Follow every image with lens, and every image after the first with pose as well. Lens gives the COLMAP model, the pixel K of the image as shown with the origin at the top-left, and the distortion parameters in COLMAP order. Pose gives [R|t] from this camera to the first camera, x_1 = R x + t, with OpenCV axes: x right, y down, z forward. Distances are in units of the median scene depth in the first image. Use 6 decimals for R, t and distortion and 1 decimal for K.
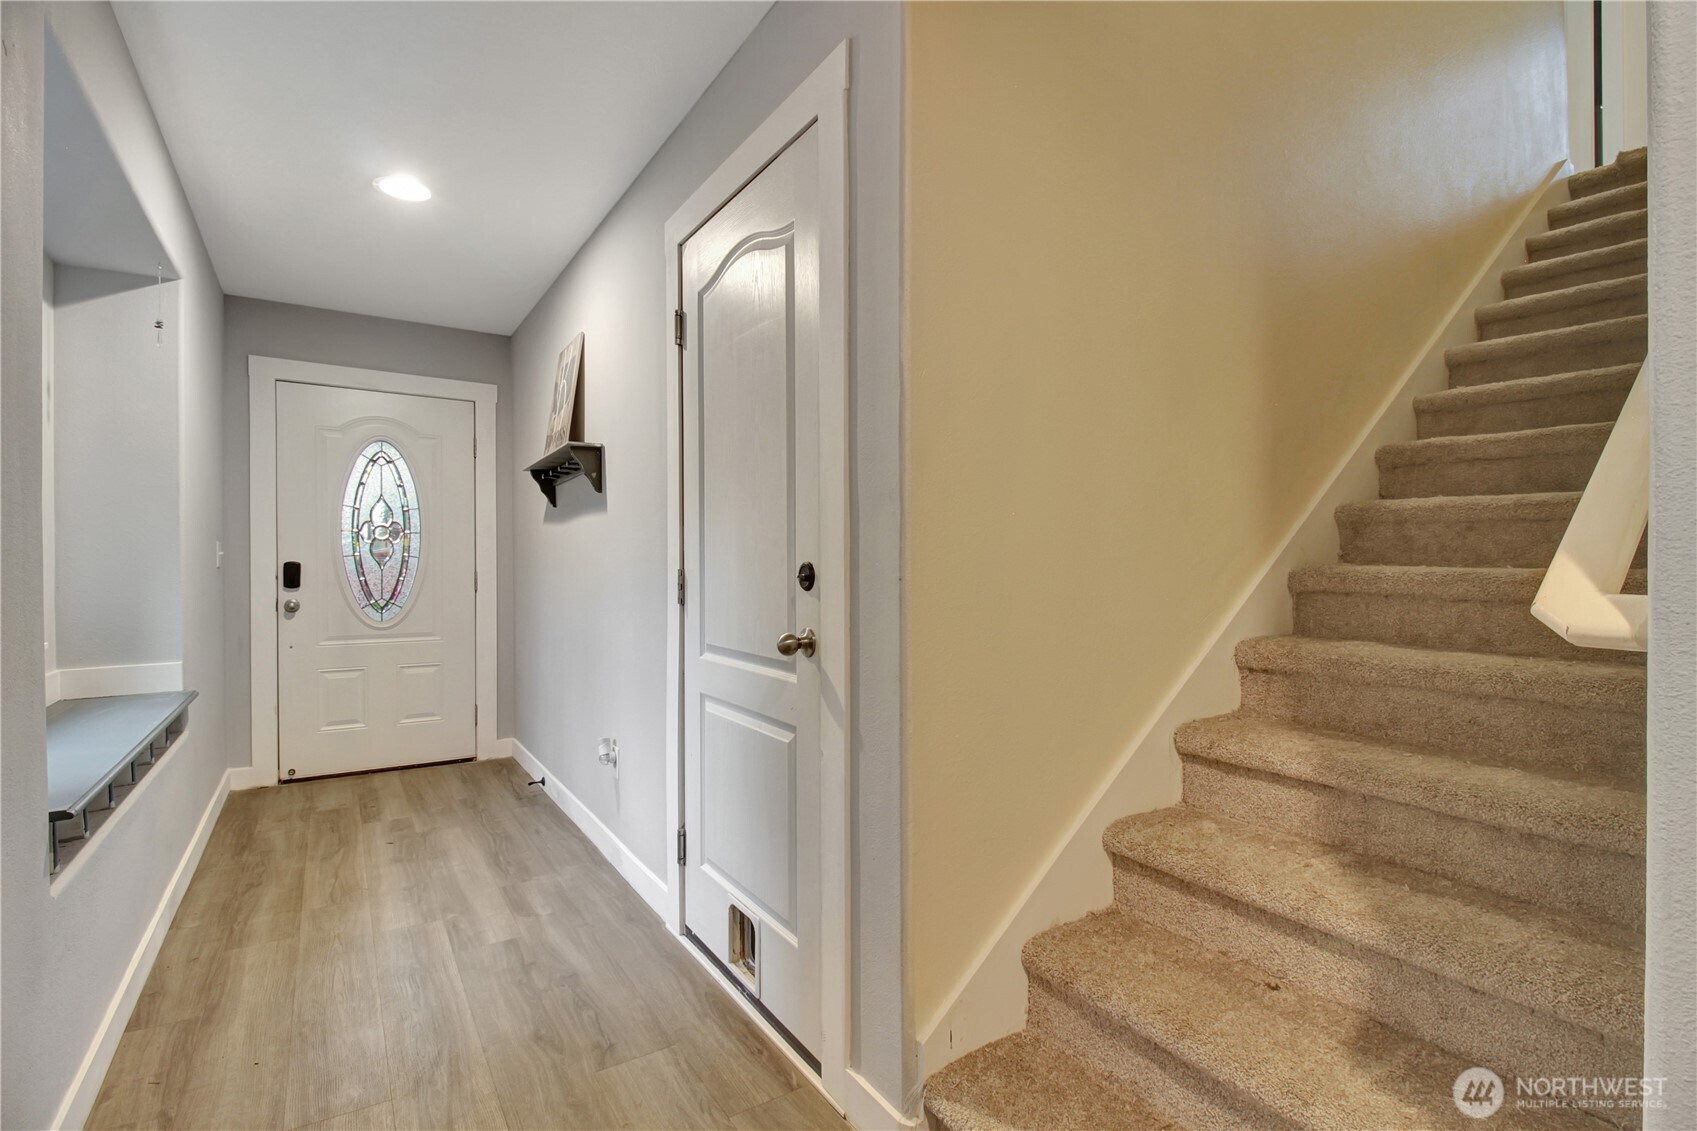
lens RADIAL K [[793.2, 0, 855.3], [0, 793.2, 558.4], [0, 0, 1]] dist [0.013838, -0.007368]
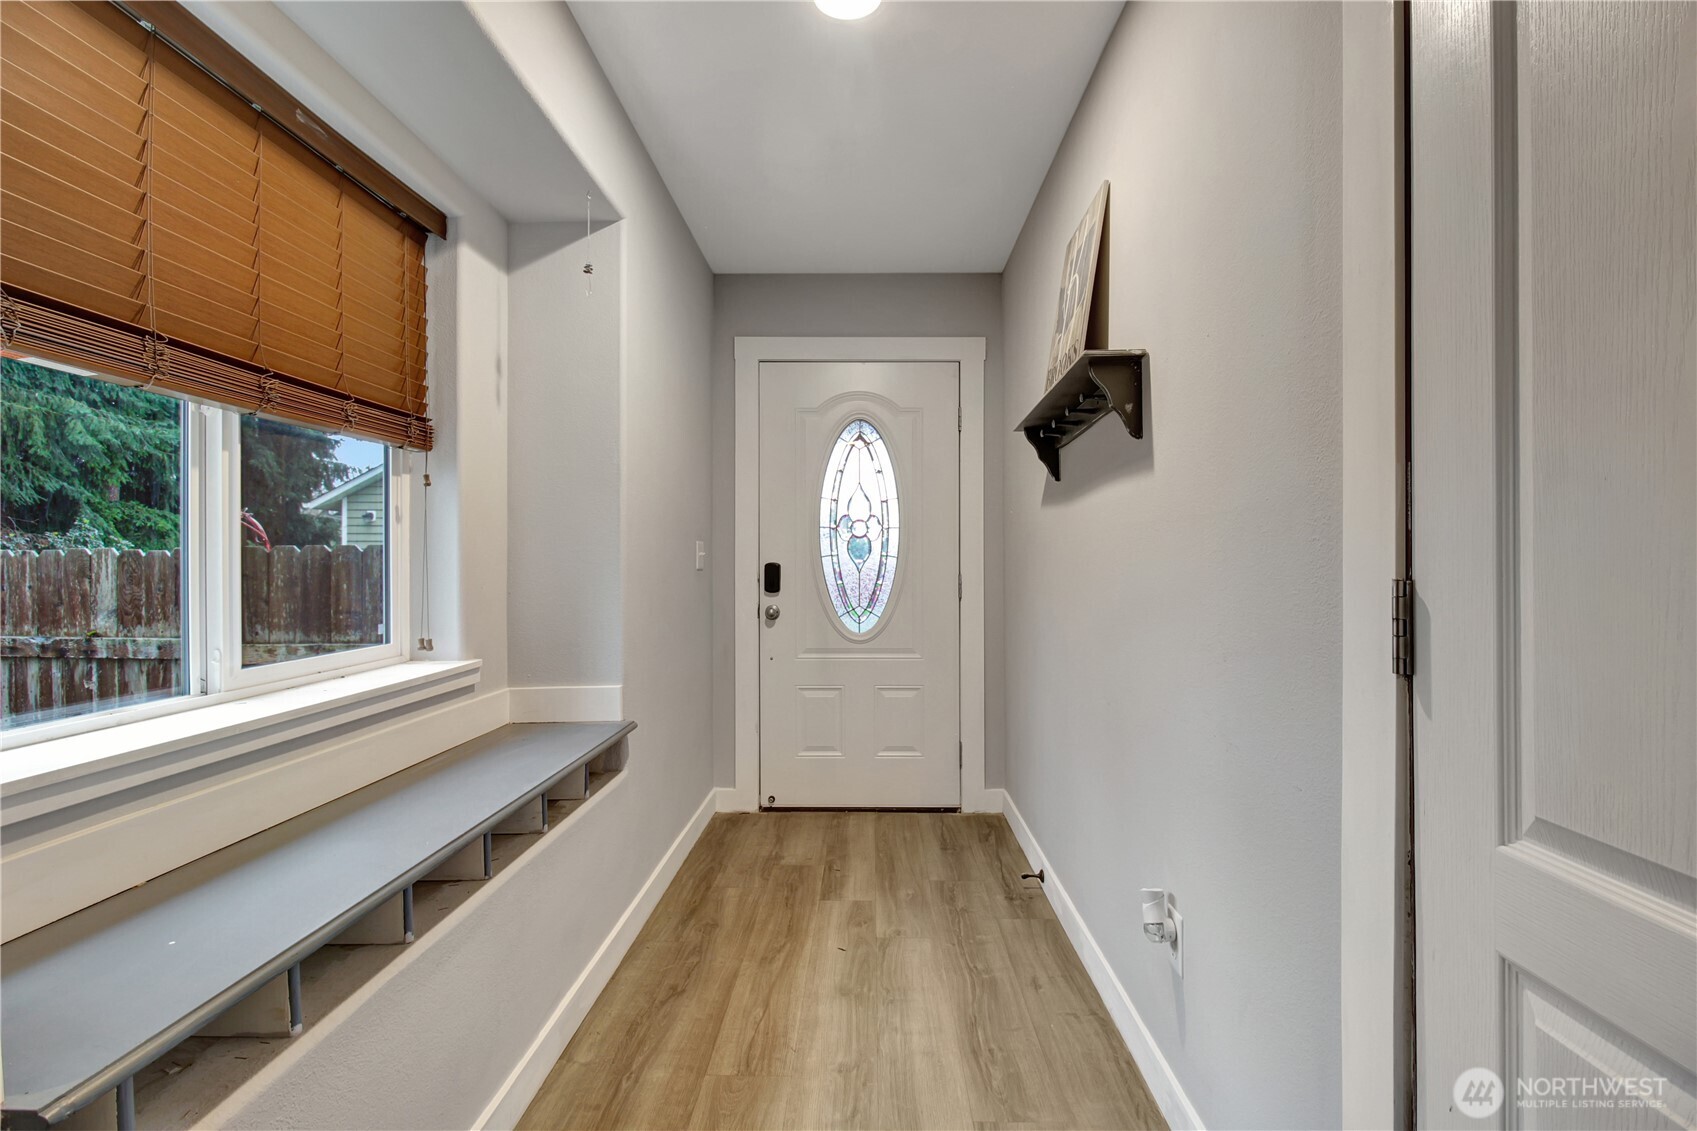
lens RADIAL K [[793.2, 0, 847.2], [0, 793.2, 562.2], [0, 0, 1]] dist [0.013838, -0.007368]
pose [[0.818691, 0.000497, -0.574234, -0.149463], [0.000976, 0.999997, 0.002258, 0.002168], [0.574234, -0.002409, 0.818688, 0.374879]]
